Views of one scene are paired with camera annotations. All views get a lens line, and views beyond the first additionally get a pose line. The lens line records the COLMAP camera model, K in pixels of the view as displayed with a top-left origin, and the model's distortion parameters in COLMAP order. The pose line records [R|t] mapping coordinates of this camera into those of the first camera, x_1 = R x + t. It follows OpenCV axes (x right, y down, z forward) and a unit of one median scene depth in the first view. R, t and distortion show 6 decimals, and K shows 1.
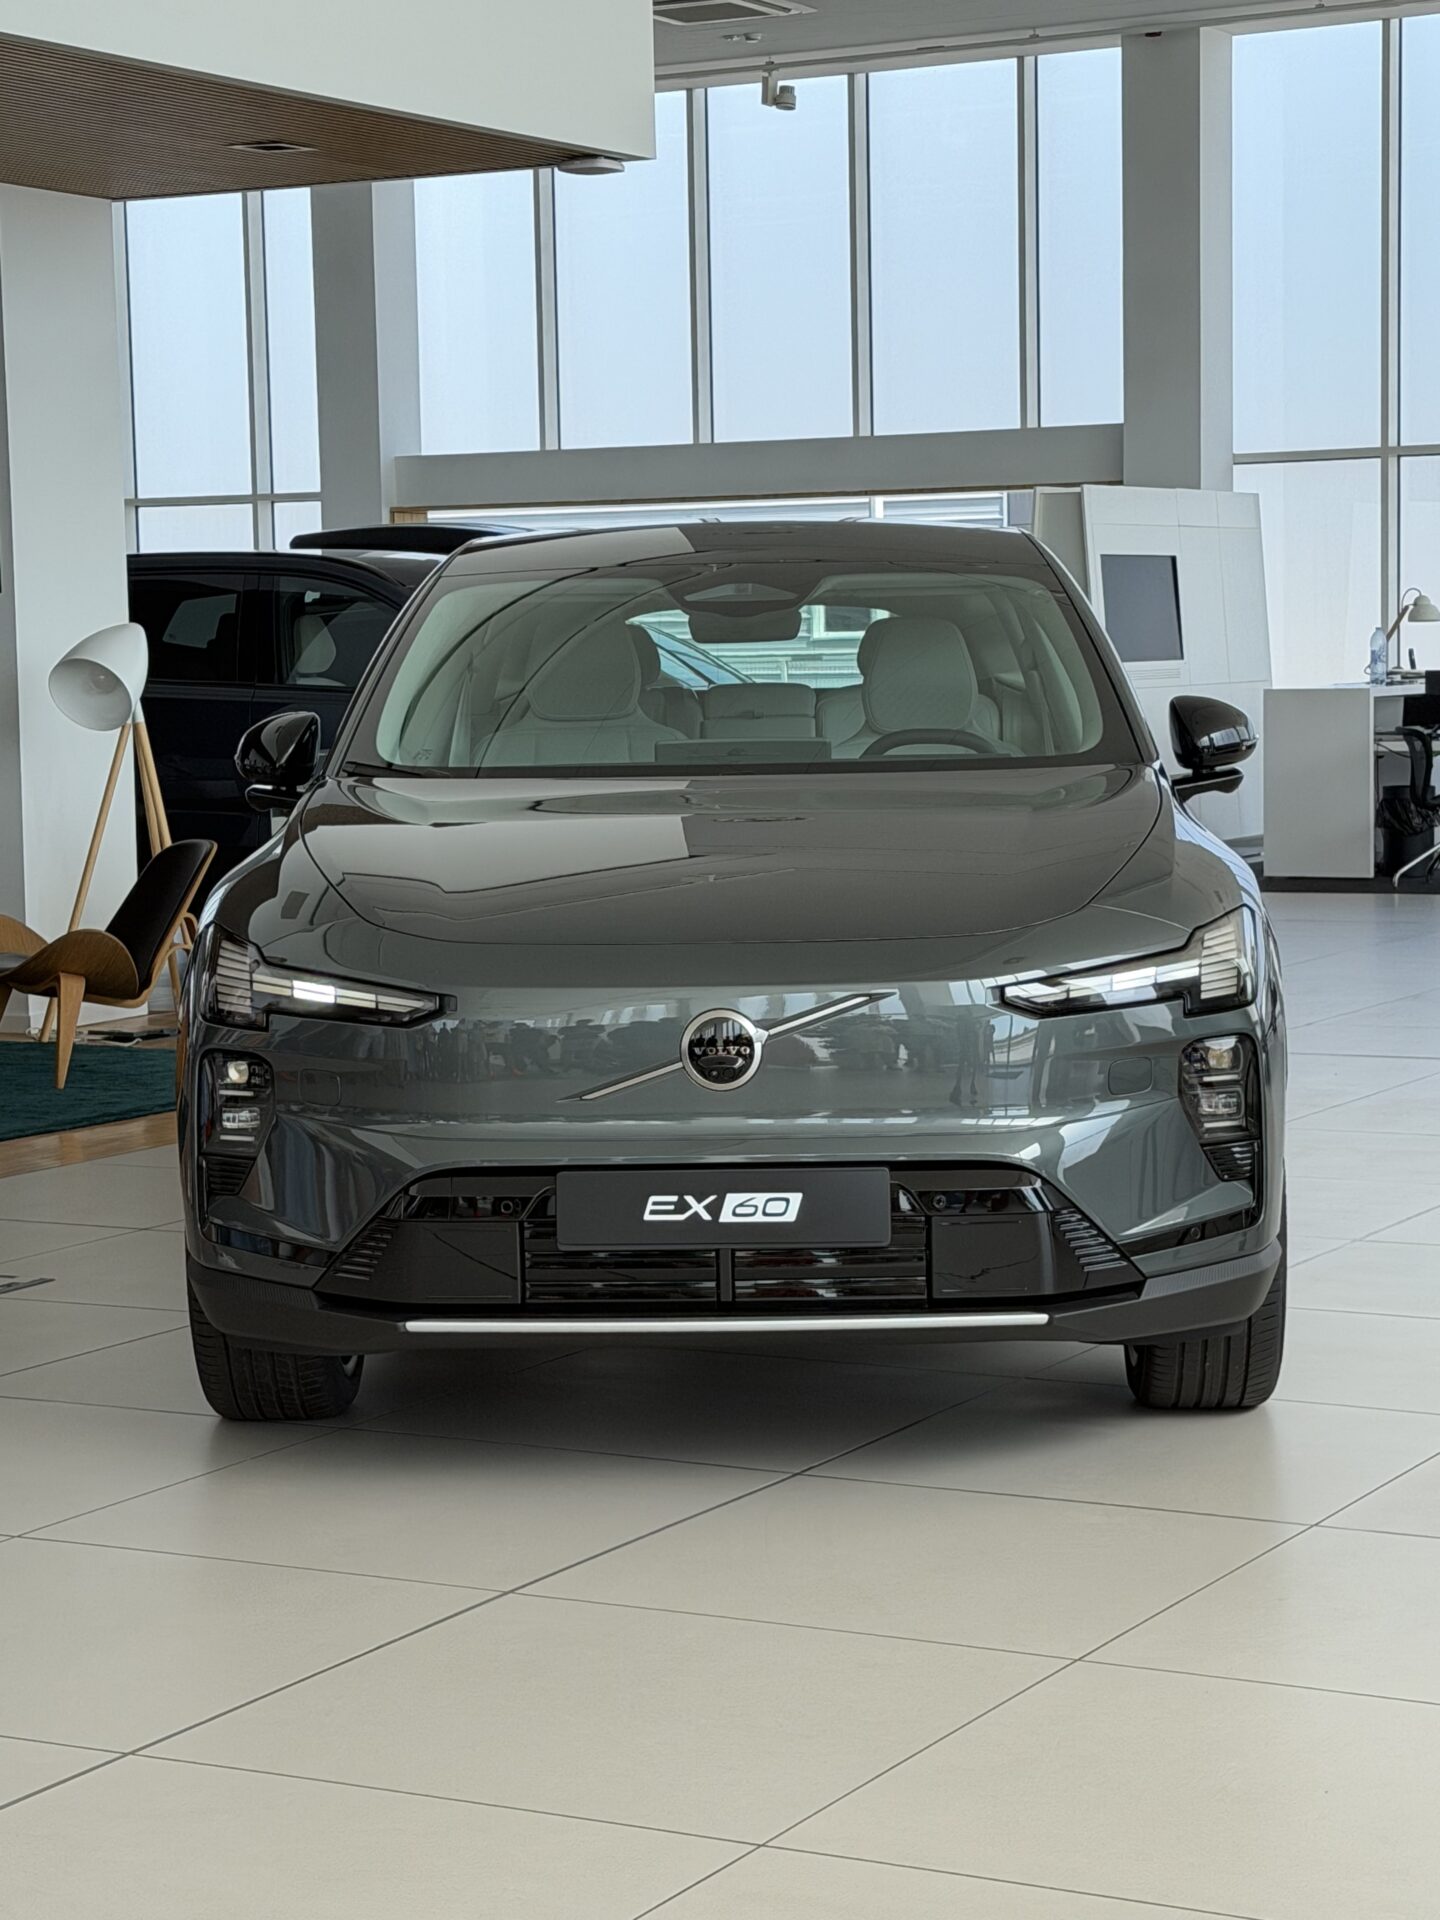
lens RADIAL K [[3921.1, 0, 710.9], [0, 3921.1, 951.8], [0, 0, 1]] dist [-0.223031, 0.000000]
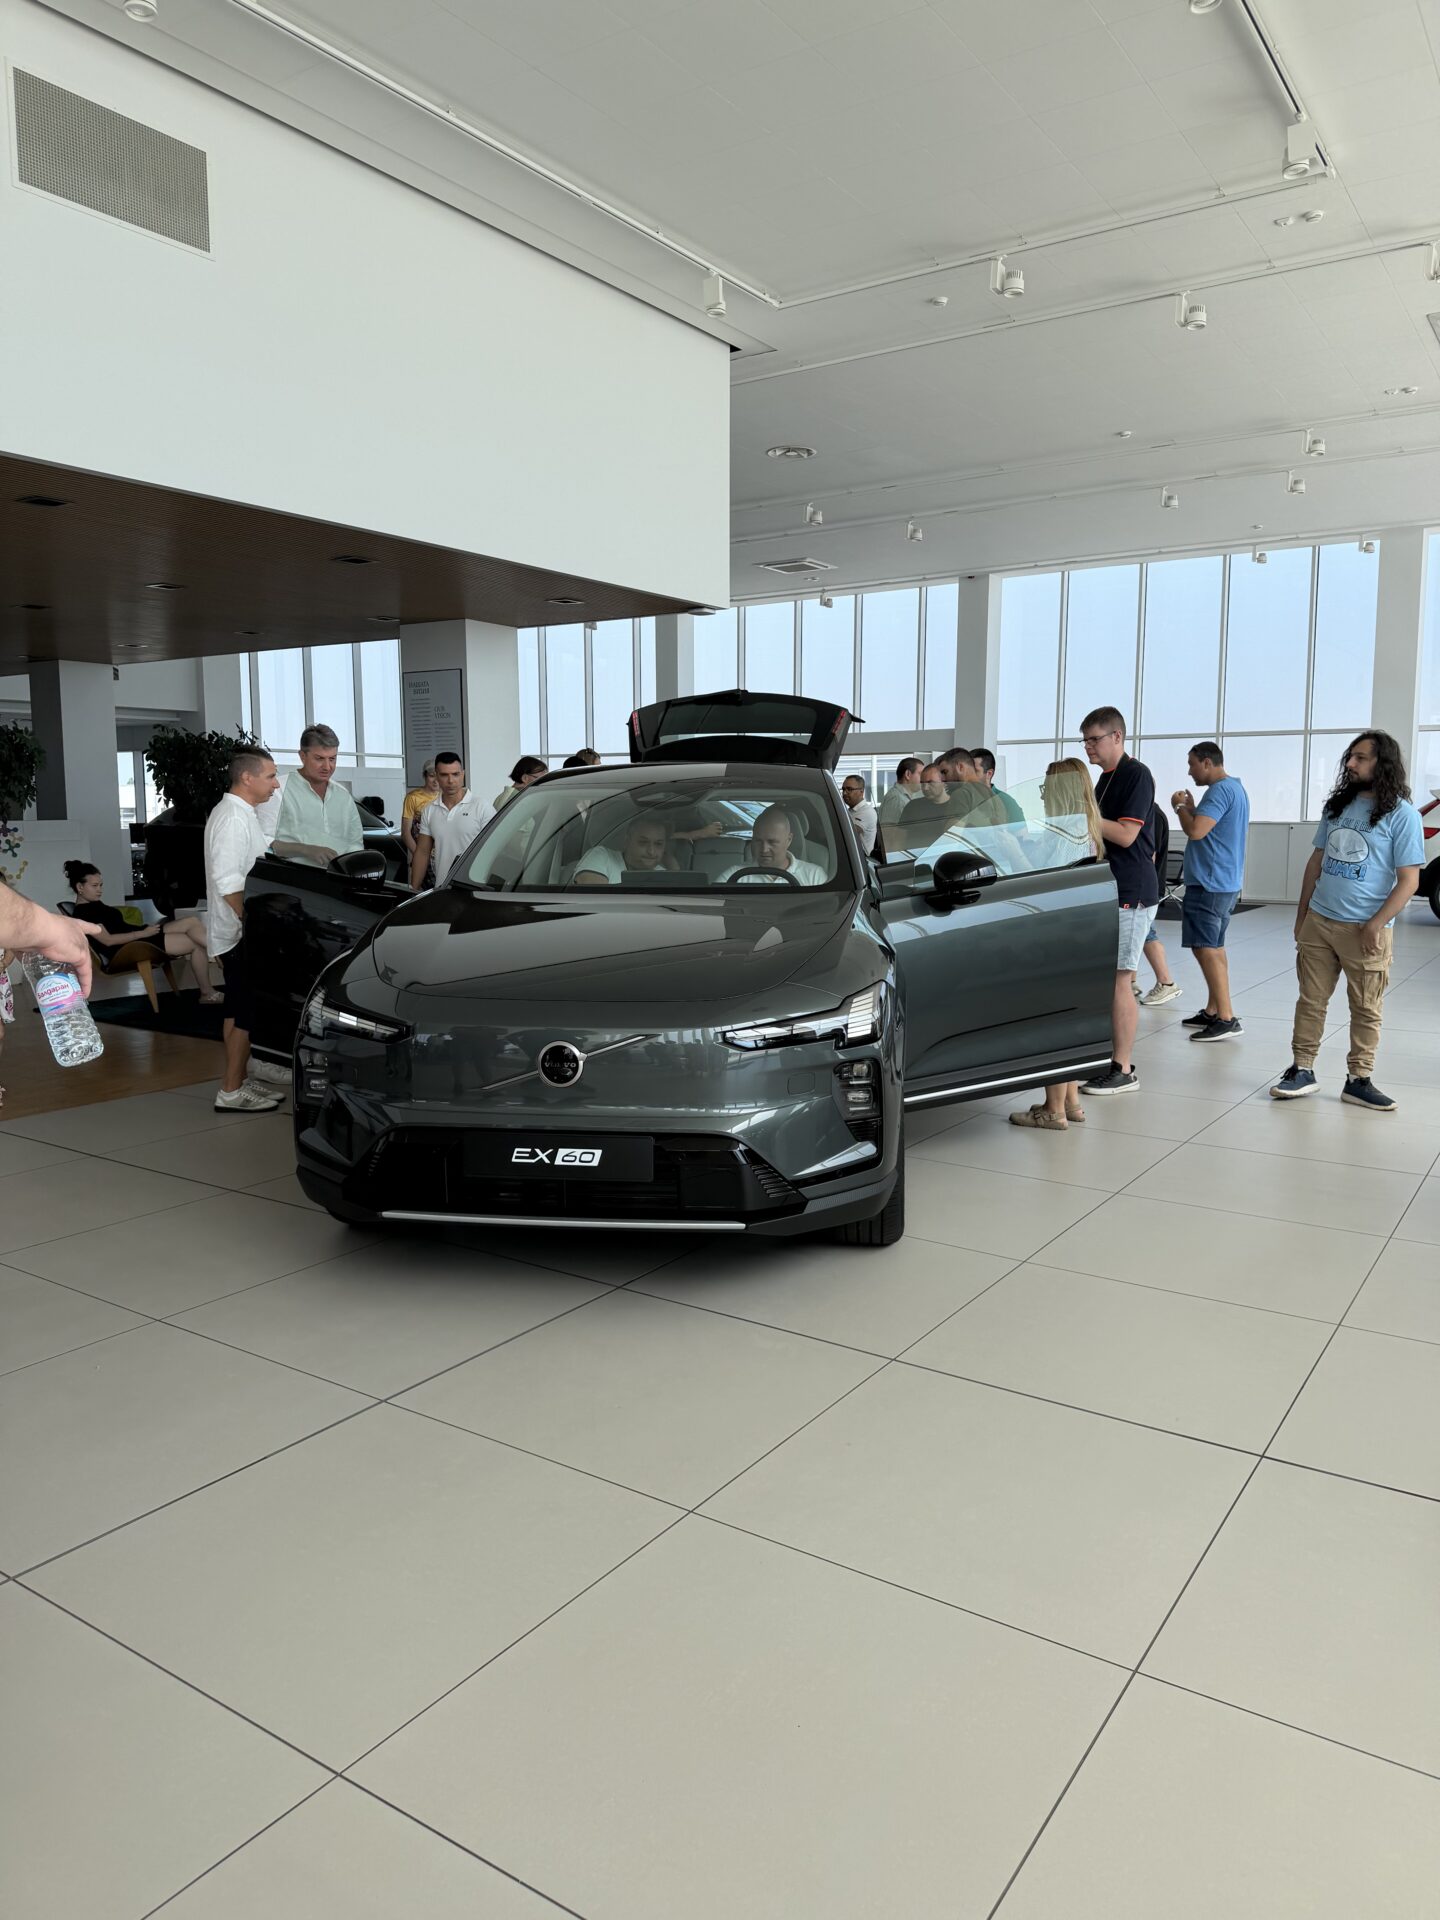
lens RADIAL K [[1358.0, 0, 716.3], [0, 1358.0, 942.5], [0, 0, 1]] dist [0.031575, -0.045296]
pose [[0.996804, 0.025460, -0.075726, 0.107215], [-0.023908, 0.999487, 0.021326, -0.040186], [0.076230, -0.019448, 0.996901, 0.375645]]
